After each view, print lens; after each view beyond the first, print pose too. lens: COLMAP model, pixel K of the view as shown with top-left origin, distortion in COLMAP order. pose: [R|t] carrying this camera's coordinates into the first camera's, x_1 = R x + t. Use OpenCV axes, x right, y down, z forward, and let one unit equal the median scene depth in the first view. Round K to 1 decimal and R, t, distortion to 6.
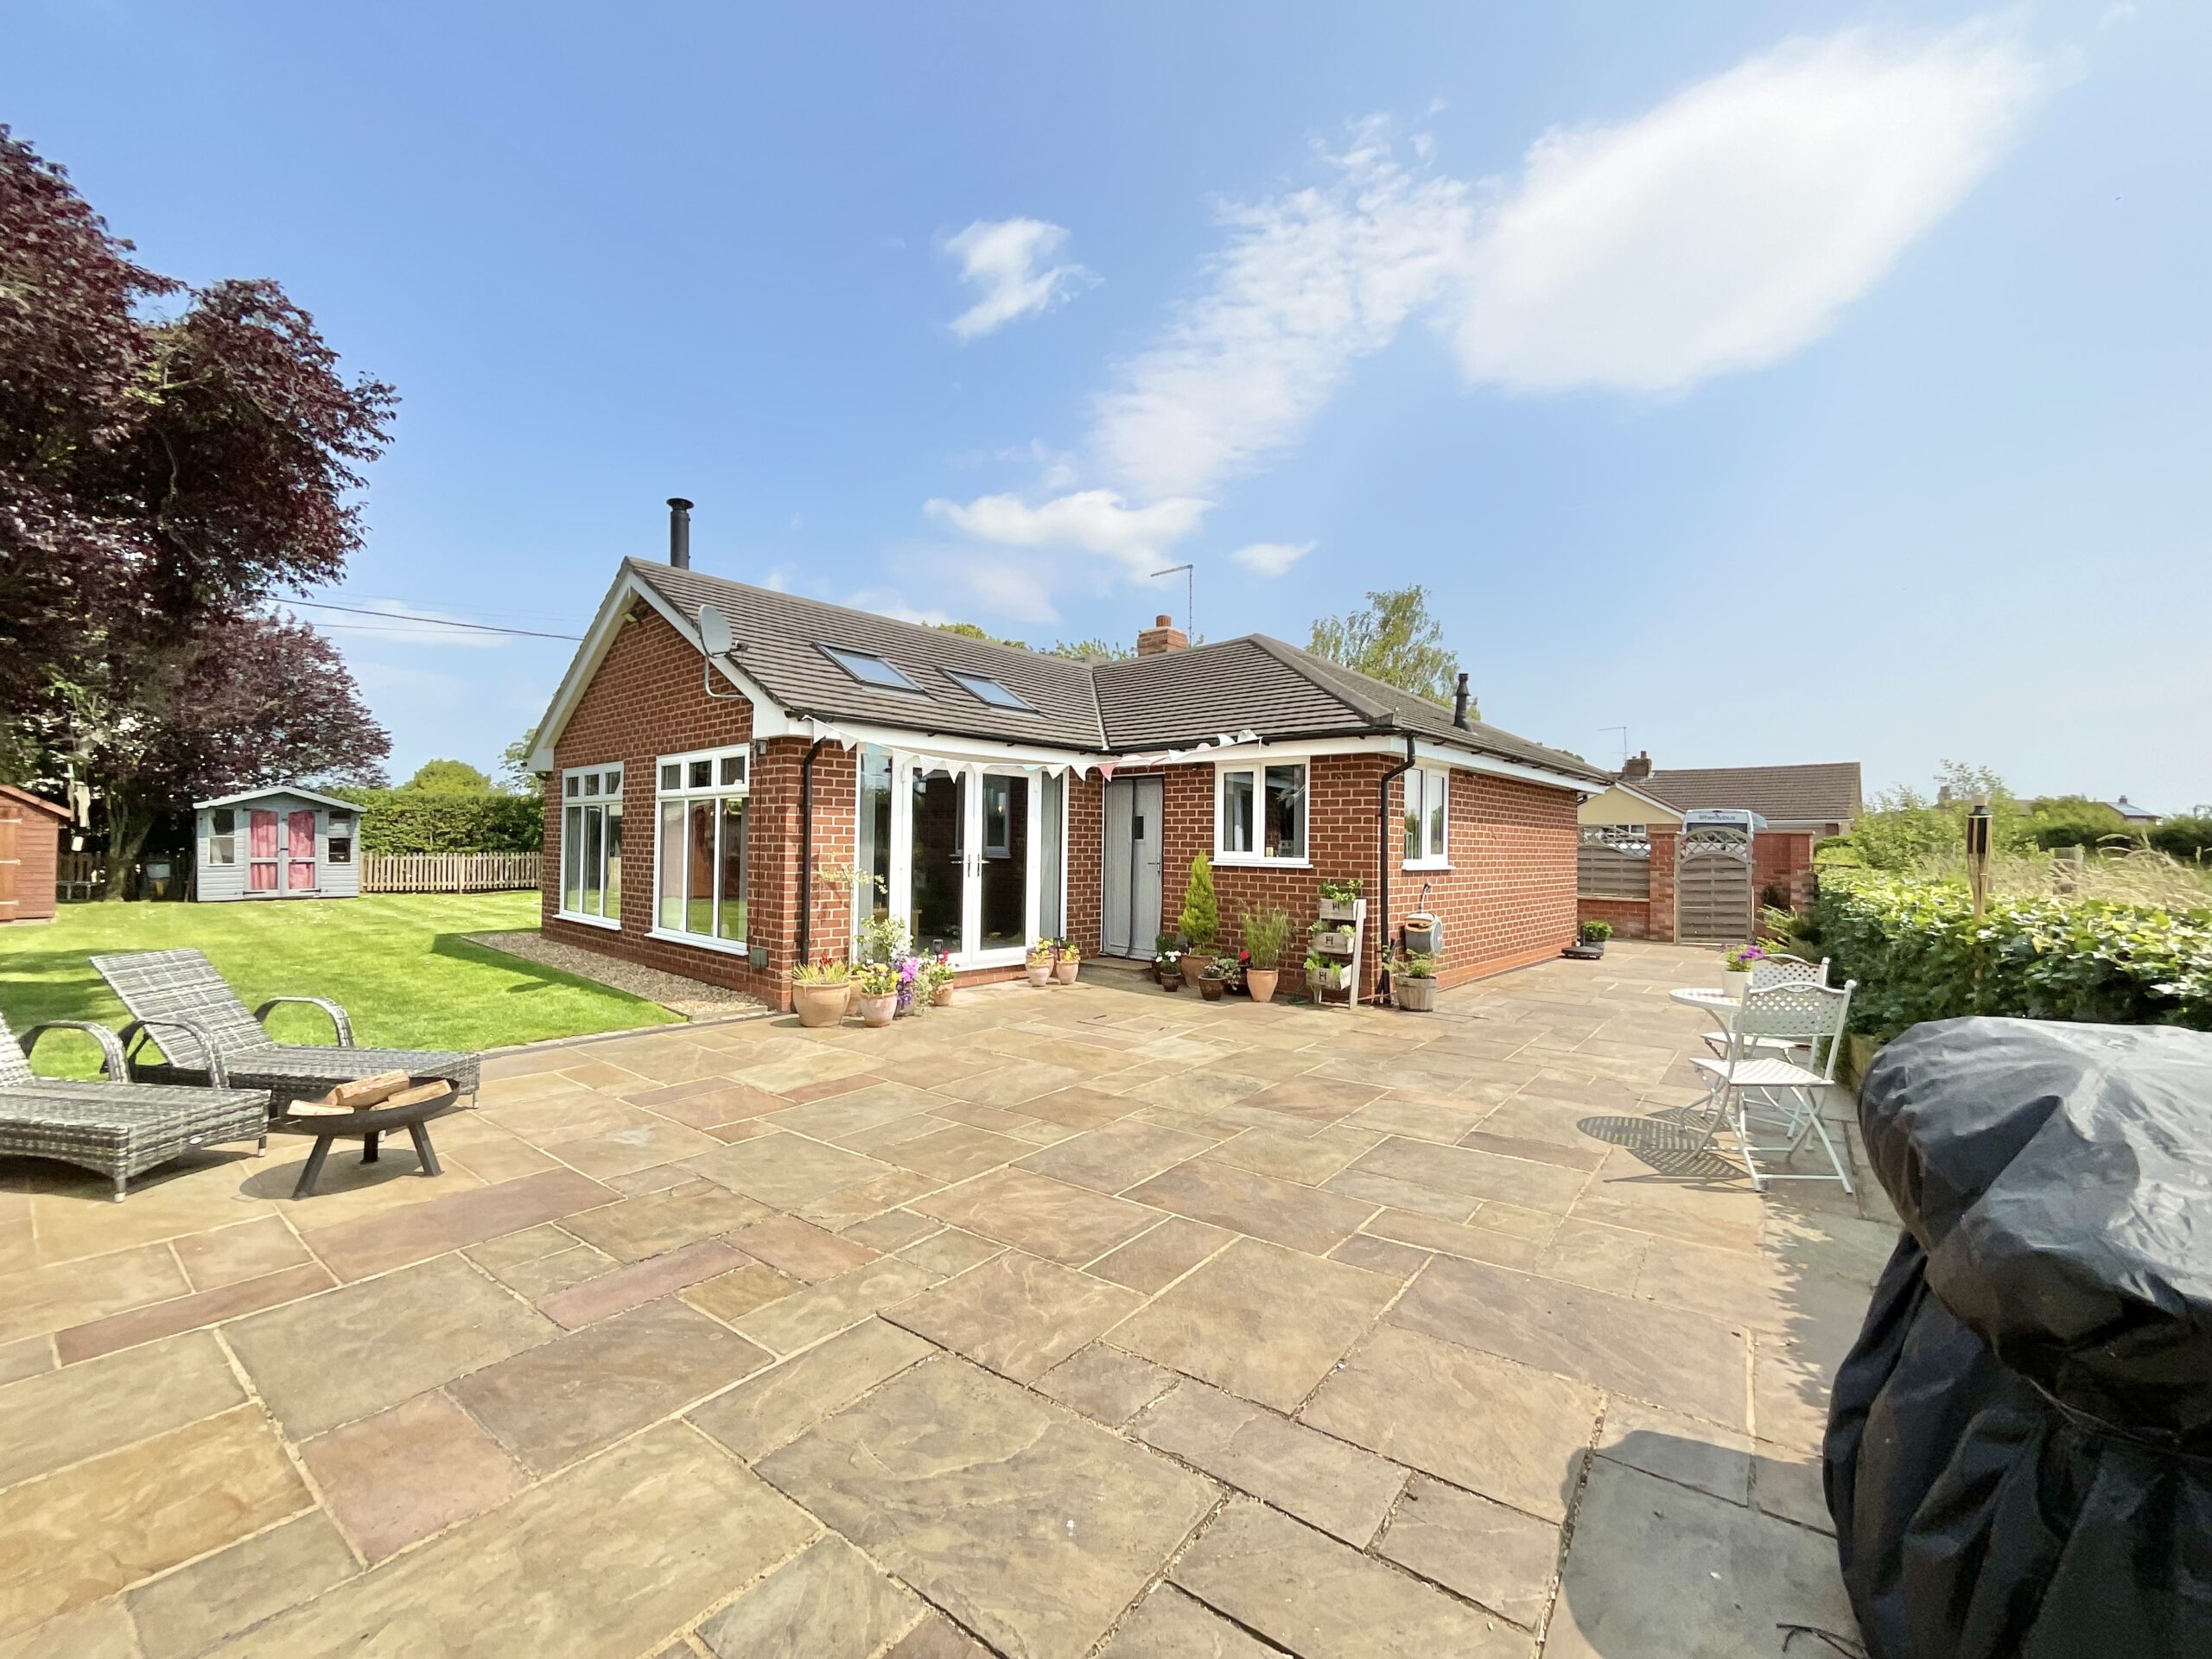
lens RADIAL K [[900.8, 0, 1096.6], [0, 900.8, 831.4], [0, 0, 1]] dist [-0.000003, 0.000835]
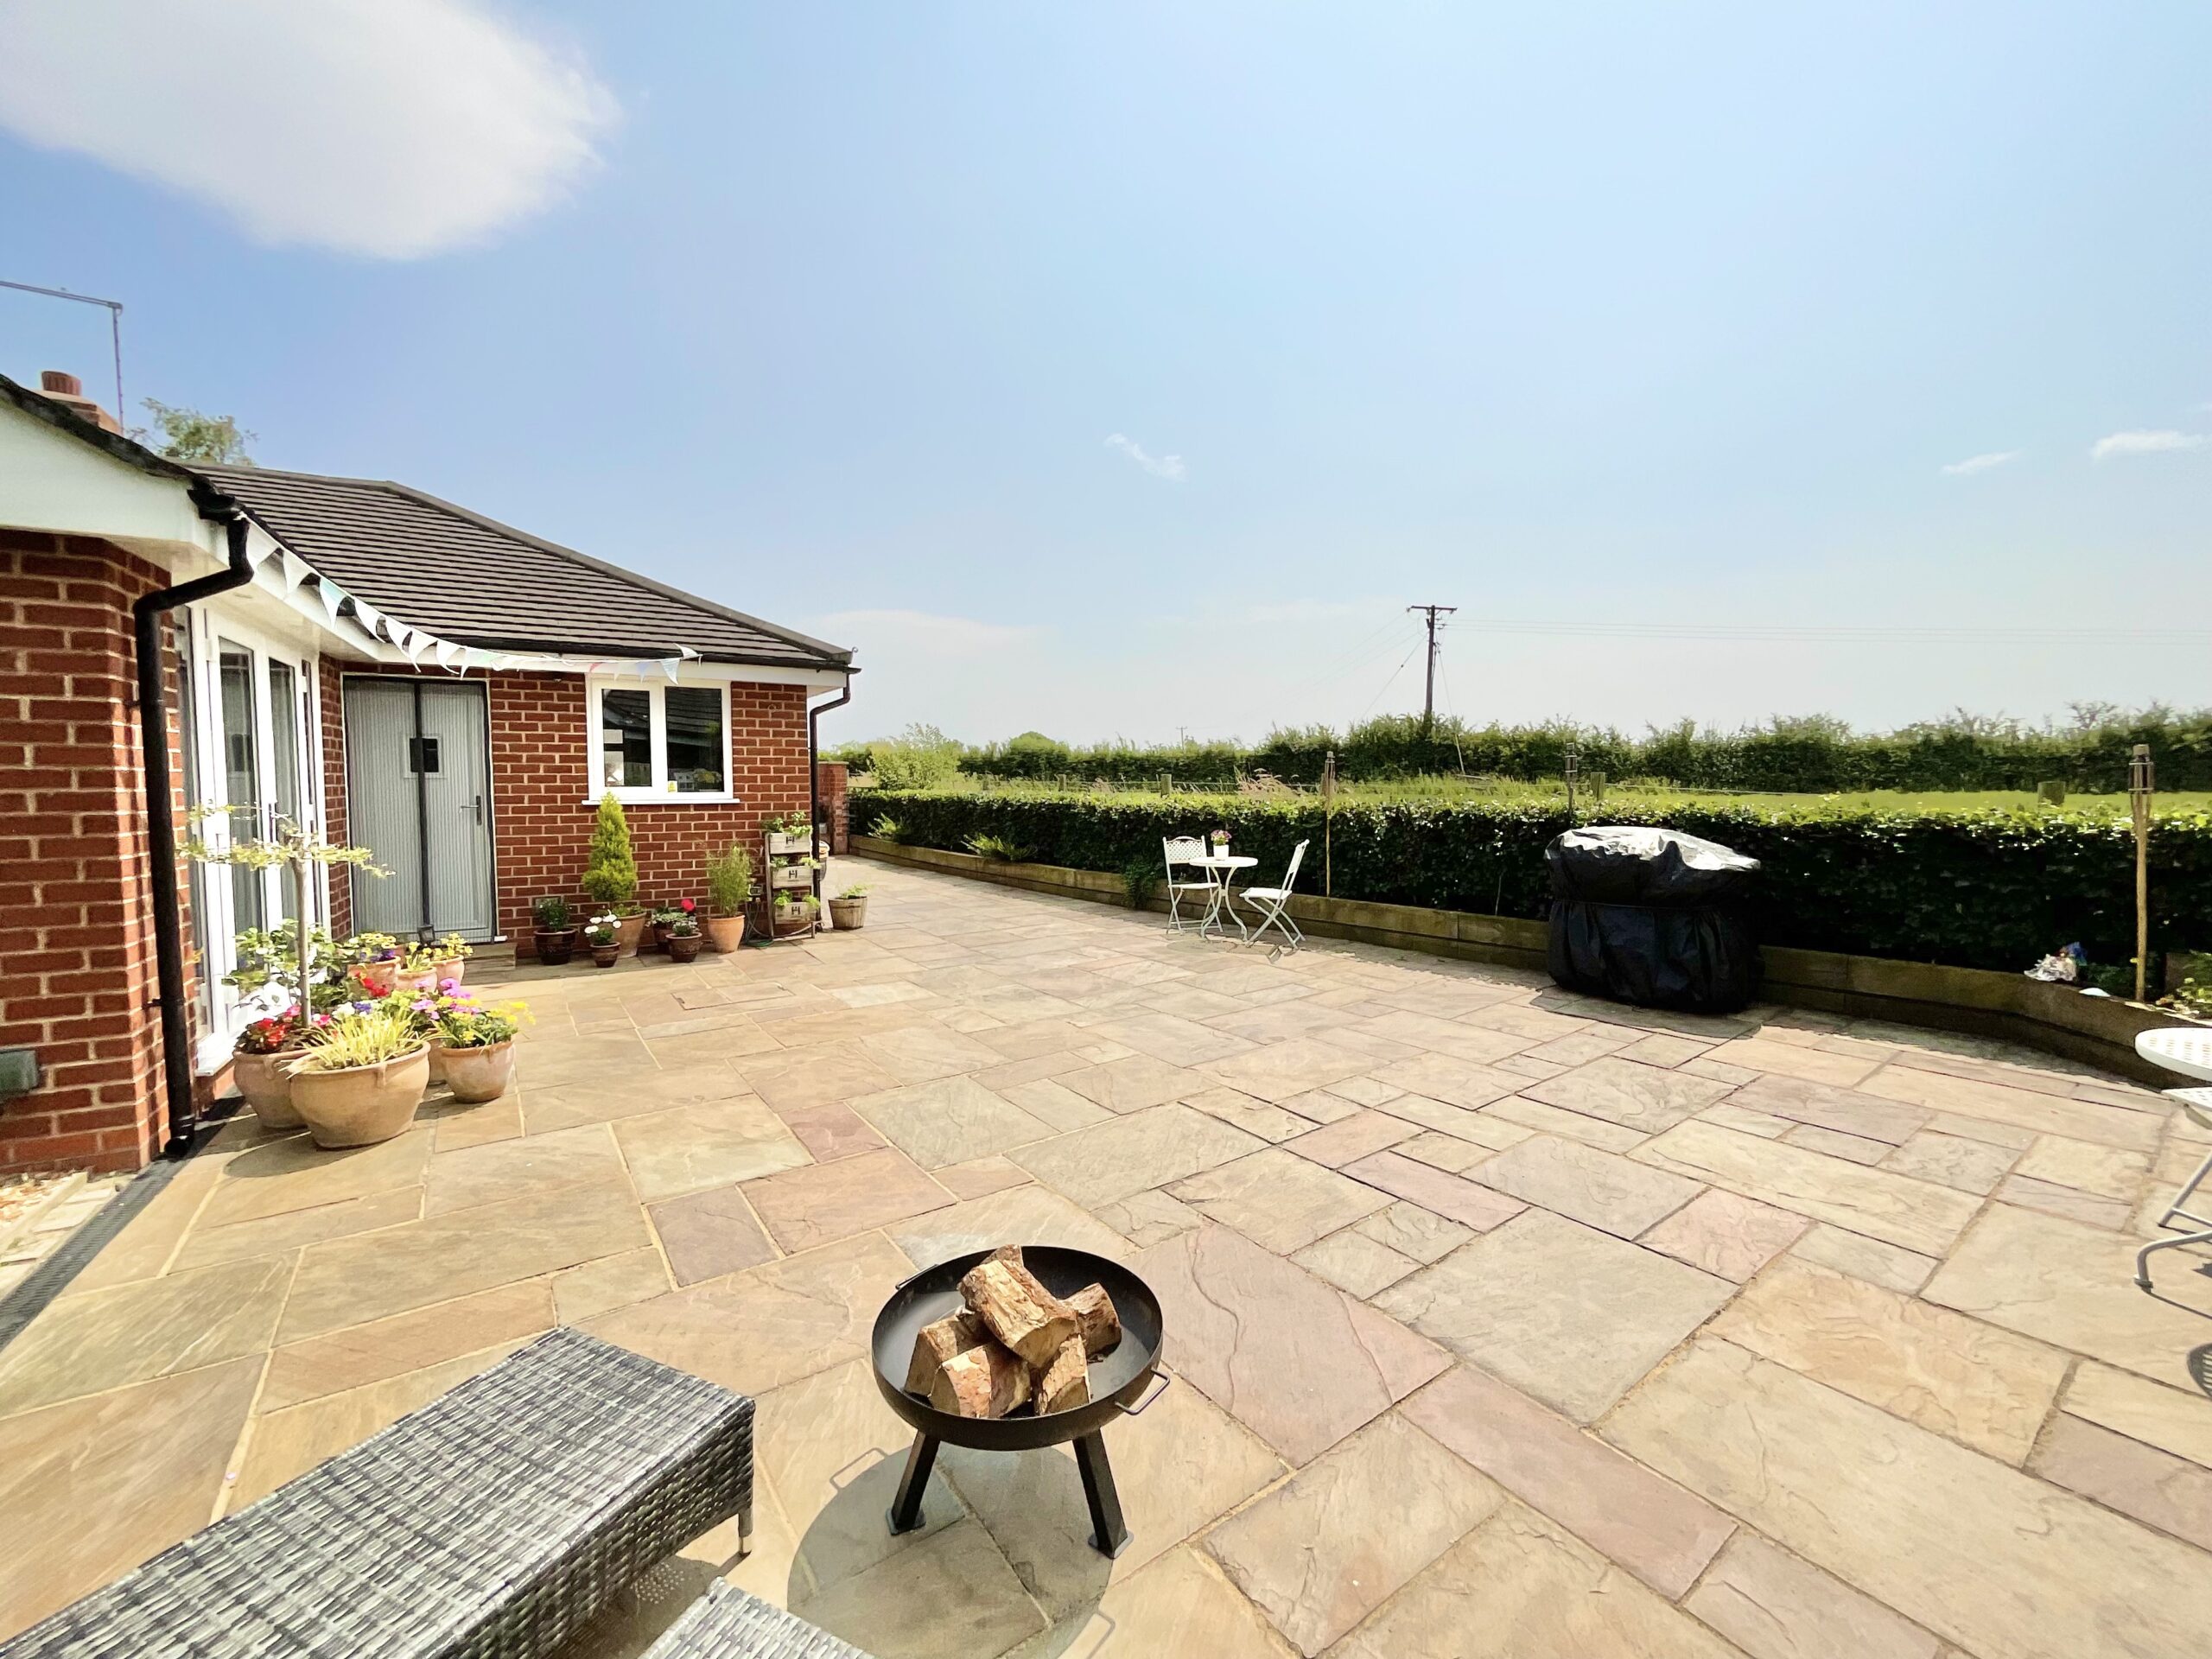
lens RADIAL K [[900.8, 0, 1112.7], [0, 900.8, 831.7], [0, 0, 1]] dist [-0.000003, 0.000835]
pose [[0.276763, -0.069108, 0.958450, -0.661374], [-0.010015, 0.997149, 0.074790, -0.003915], [-0.960886, -0.030298, 0.275282, 0.441261]]
